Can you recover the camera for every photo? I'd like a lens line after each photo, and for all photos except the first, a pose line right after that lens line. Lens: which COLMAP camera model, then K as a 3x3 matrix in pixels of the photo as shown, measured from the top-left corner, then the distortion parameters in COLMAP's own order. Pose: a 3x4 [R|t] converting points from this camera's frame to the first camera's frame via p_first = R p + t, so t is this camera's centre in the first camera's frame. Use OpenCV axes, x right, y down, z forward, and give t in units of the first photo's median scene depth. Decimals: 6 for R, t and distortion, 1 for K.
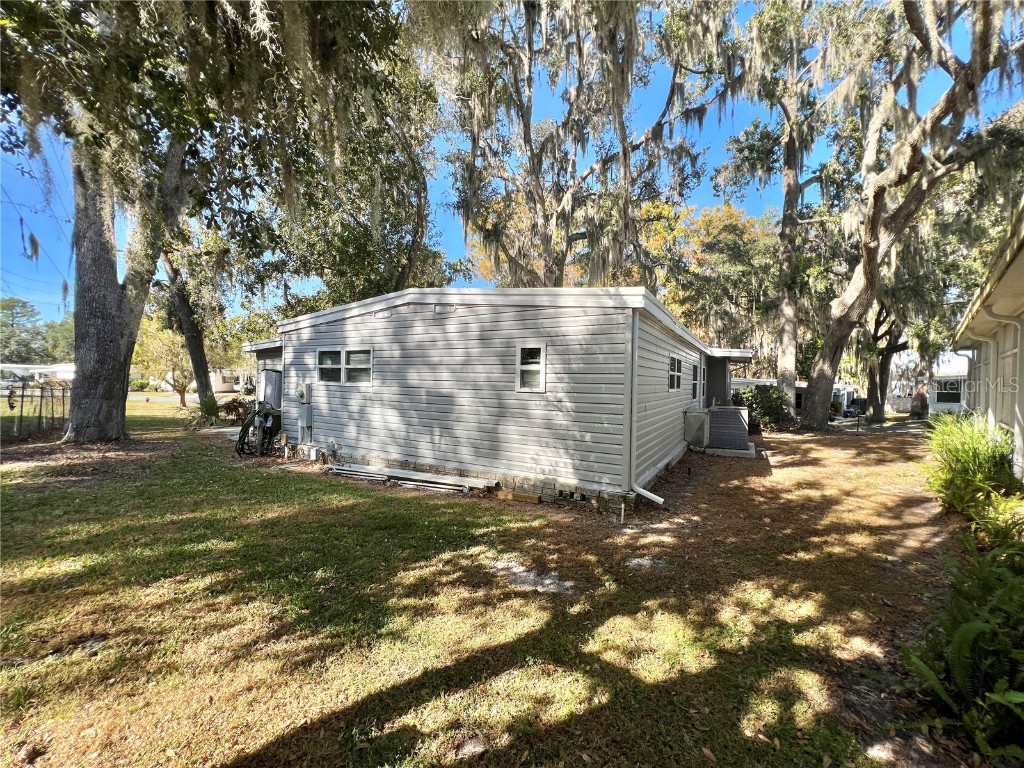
lens RADIAL K [[411.0, 0, 512.0], [0, 411.0, 384.0], [0, 0, 1]] dist [-0.001858, -0.000407]
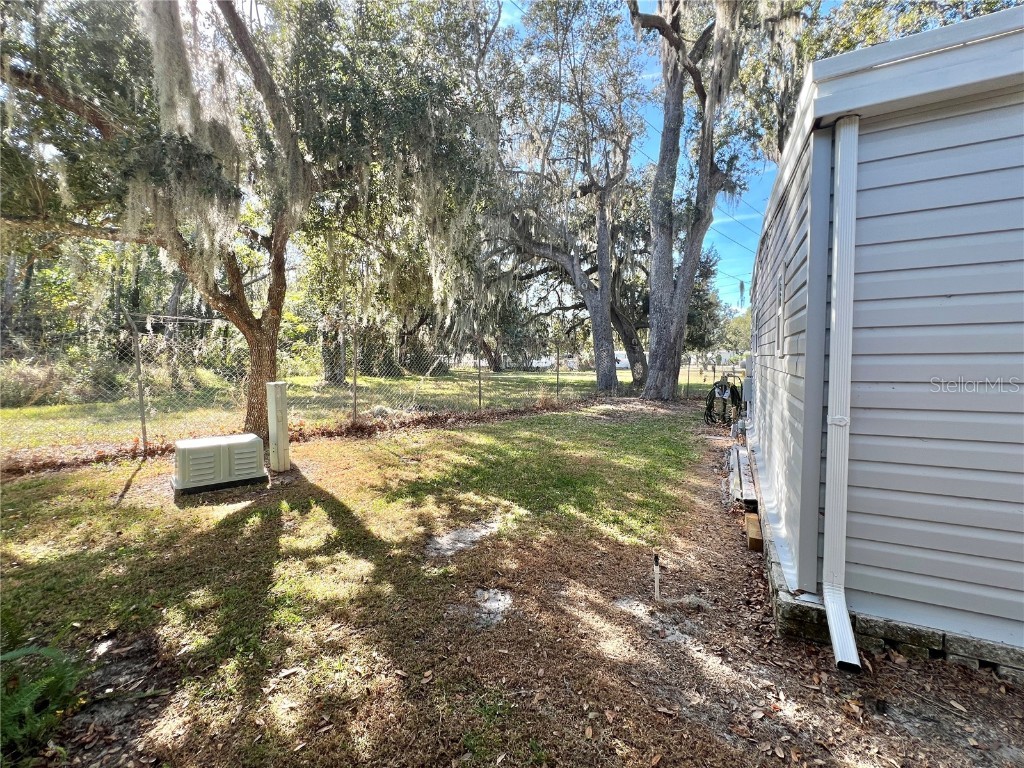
lens RADIAL K [[421.2, 0, 512.0], [0, 421.2, 384.0], [0, 0, 1]] dist [0.000320, 0.000075]
pose [[0.040609, 0.043793, -0.998215, 0.533597], [0.005078, 0.999017, 0.044034, 0.024168], [0.999162, -0.006857, 0.040347, 0.533958]]
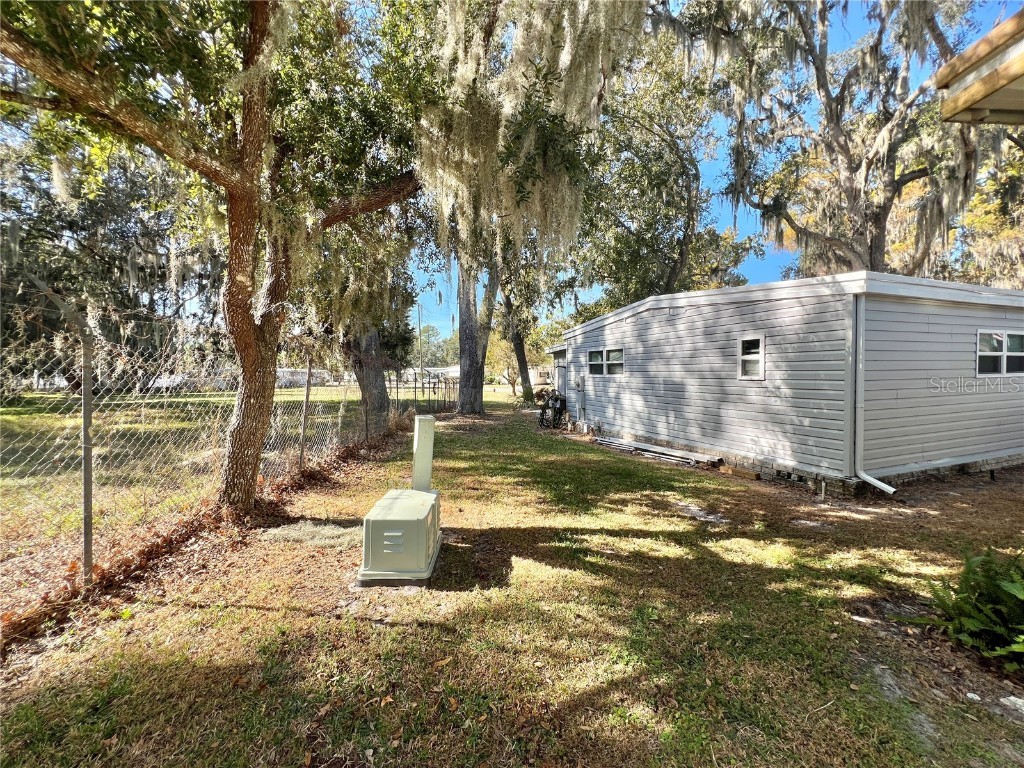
lens RADIAL K [[411.0, 0, 512.0], [0, 411.0, 384.0], [0, 0, 1]] dist [-0.001858, -0.000407]
pose [[0.775078, -0.007304, -0.631823, 0.216281], [0.020018, 0.999715, 0.012999, 0.003576], [0.631548, -0.022723, 0.775003, -0.228302]]
